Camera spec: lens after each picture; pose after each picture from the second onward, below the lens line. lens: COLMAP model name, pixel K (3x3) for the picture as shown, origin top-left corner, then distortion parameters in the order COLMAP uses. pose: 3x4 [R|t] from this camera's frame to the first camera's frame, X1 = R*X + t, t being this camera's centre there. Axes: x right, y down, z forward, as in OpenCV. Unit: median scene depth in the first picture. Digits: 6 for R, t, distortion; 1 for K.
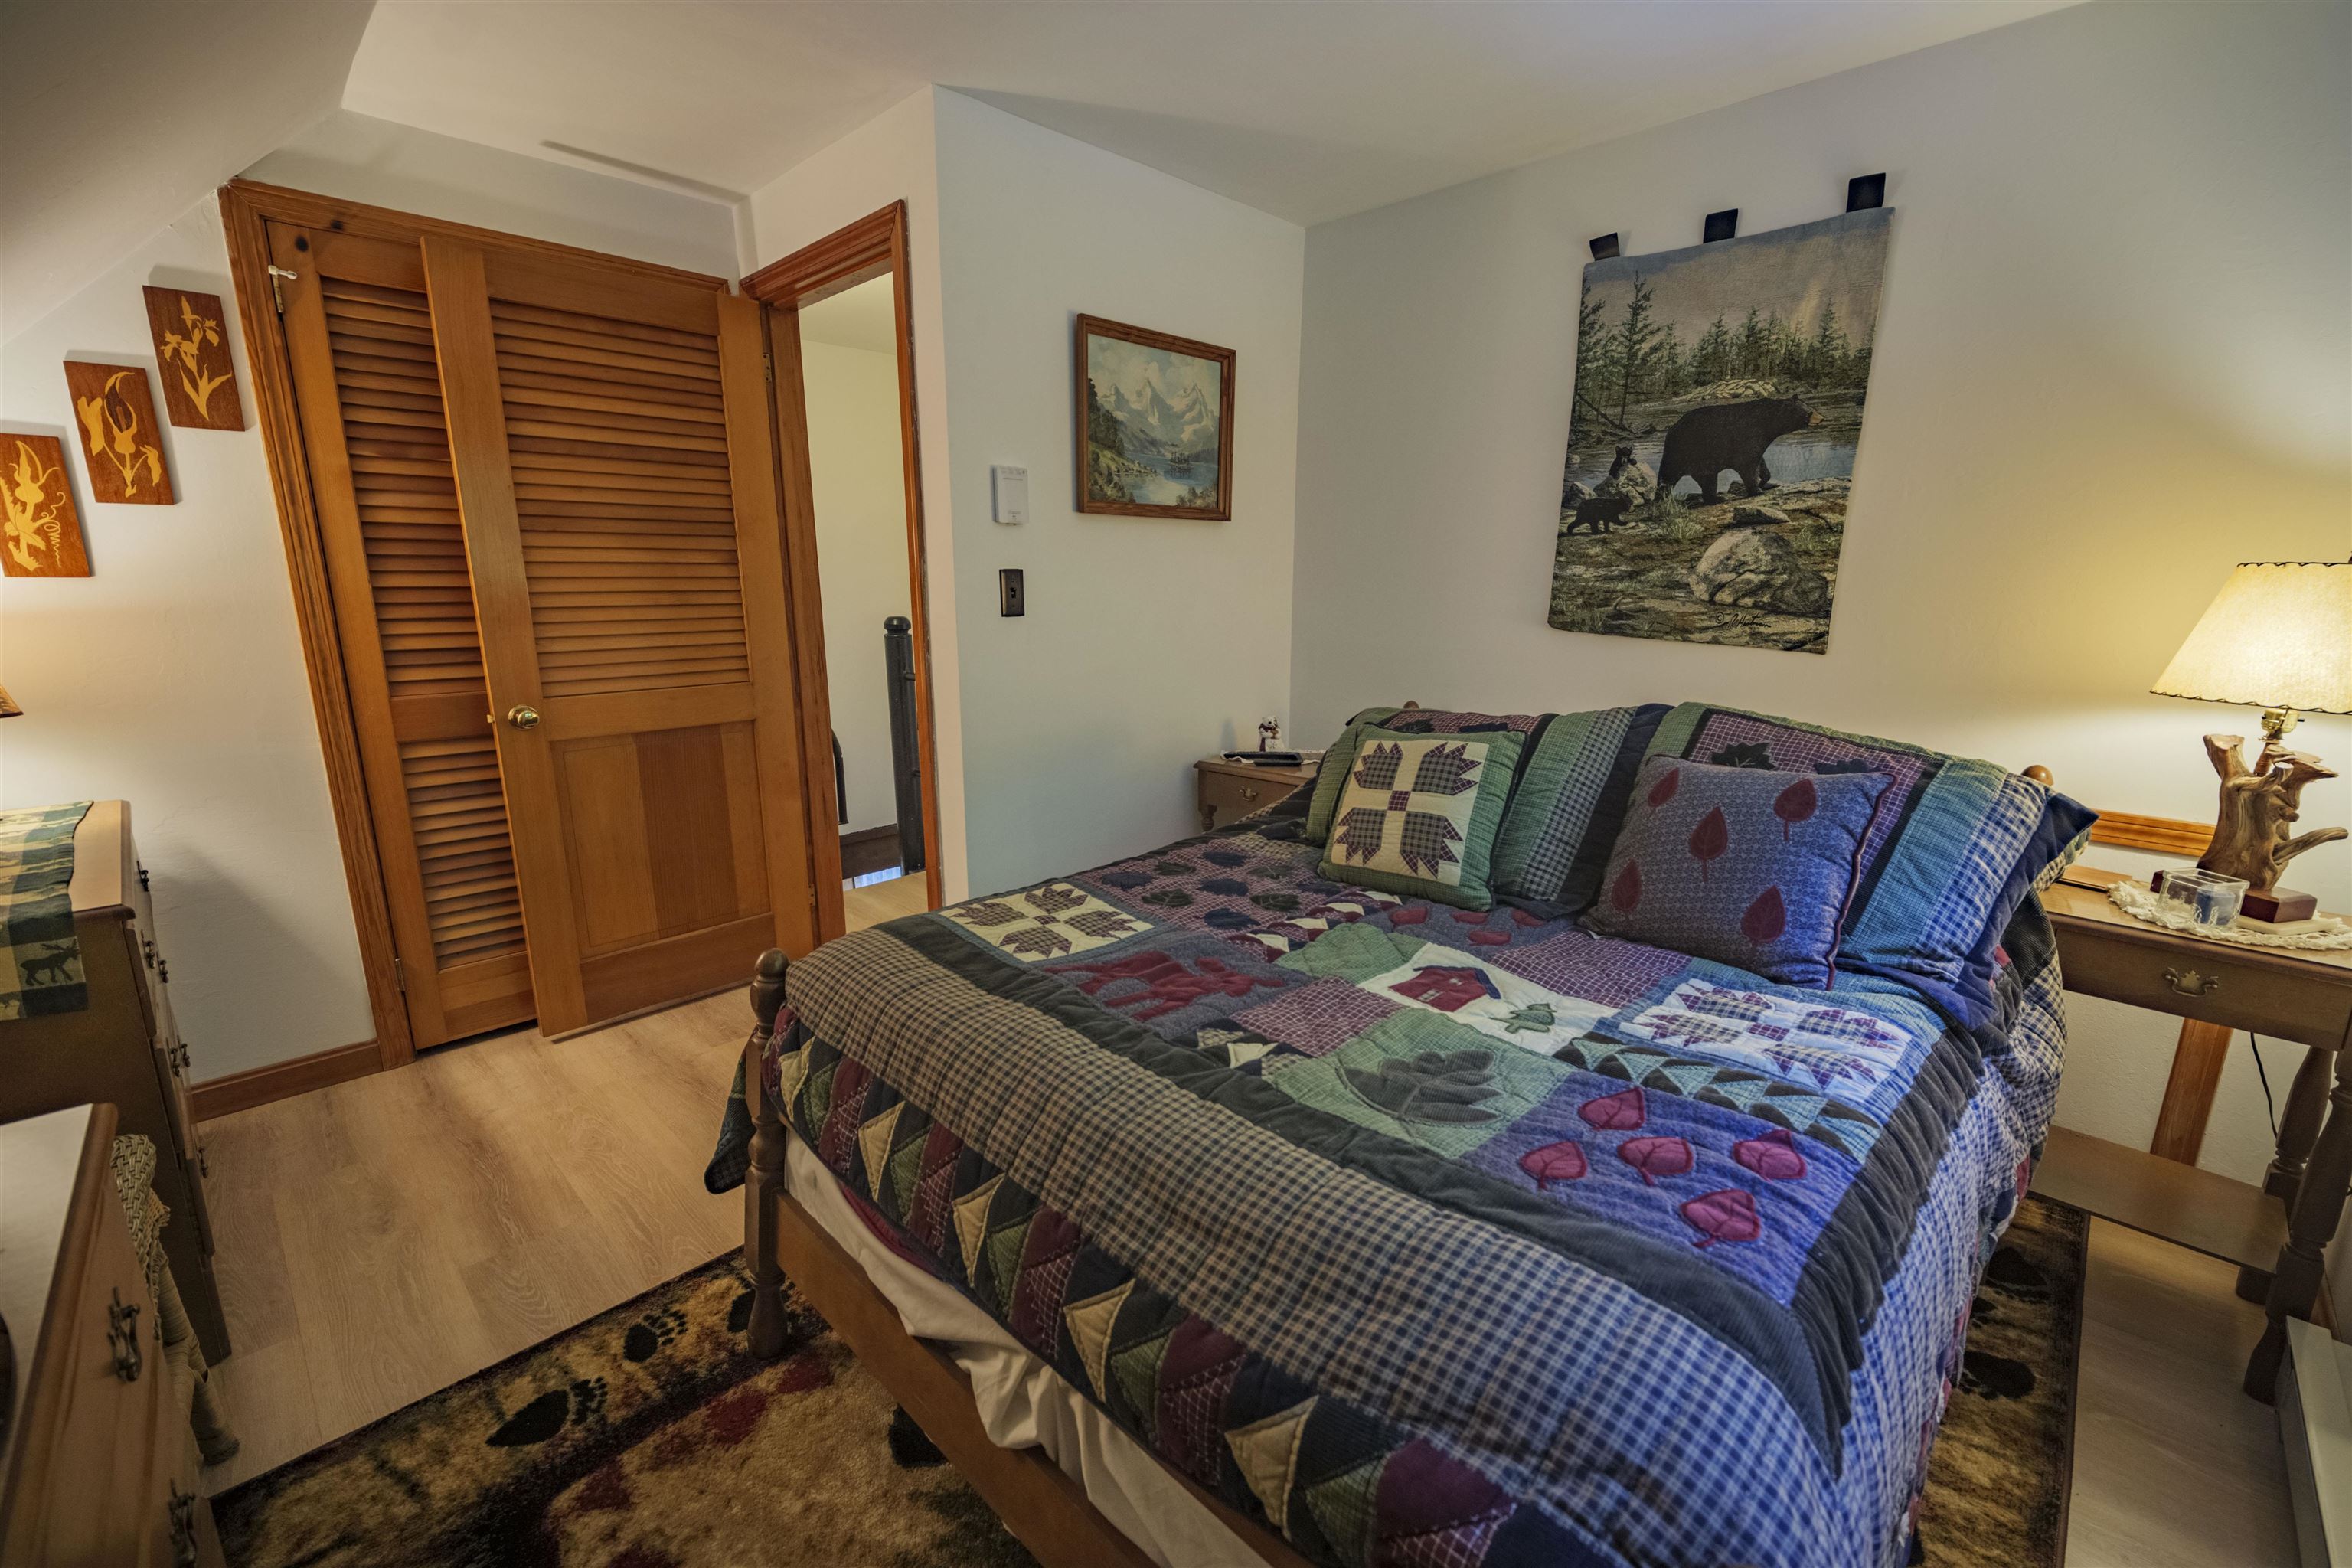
lens RADIAL K [[974.5, 0, 1182.9], [0, 974.5, 790.2], [0, 0, 1]] dist [0.012515, -0.008123]
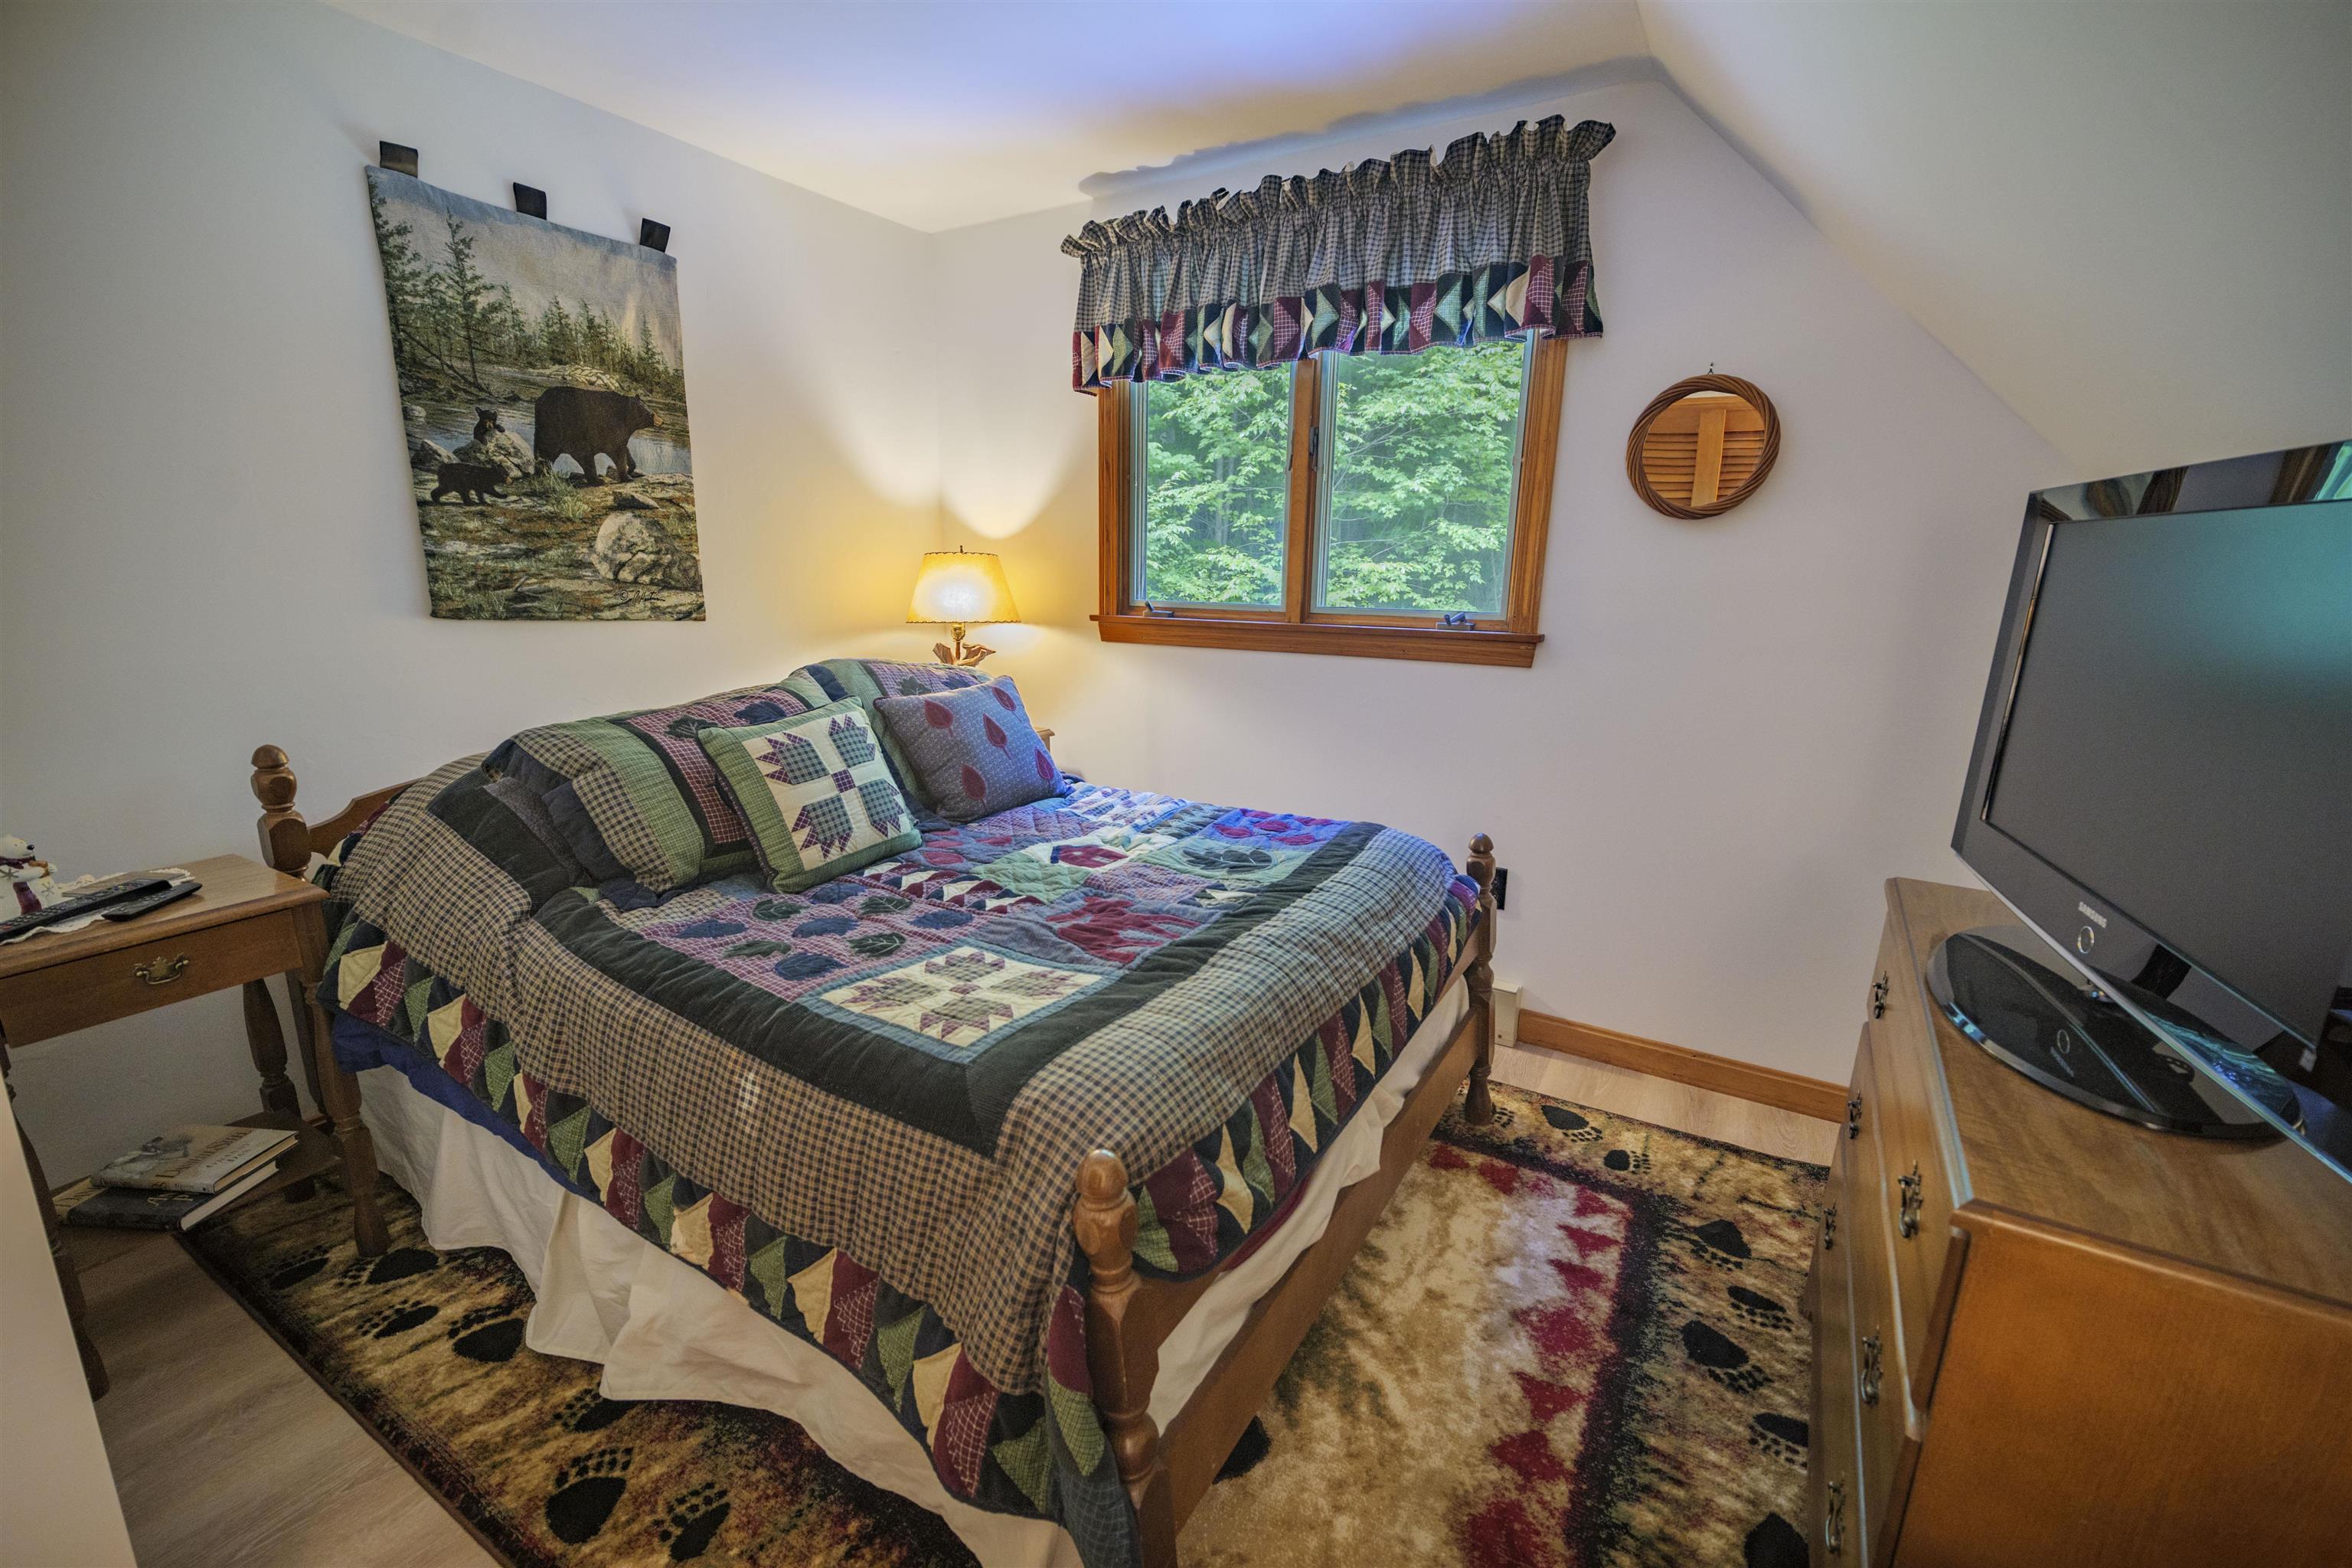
lens RADIAL K [[974.5, 0, 1182.9], [0, 974.5, 790.2], [0, 0, 1]] dist [0.012515, -0.008123]
pose [[-0.231073, -0.228067, 0.945828, -0.657958], [0.199483, 0.940379, 0.275489, -0.151402], [-0.952267, 0.252334, -0.171801, 0.670503]]
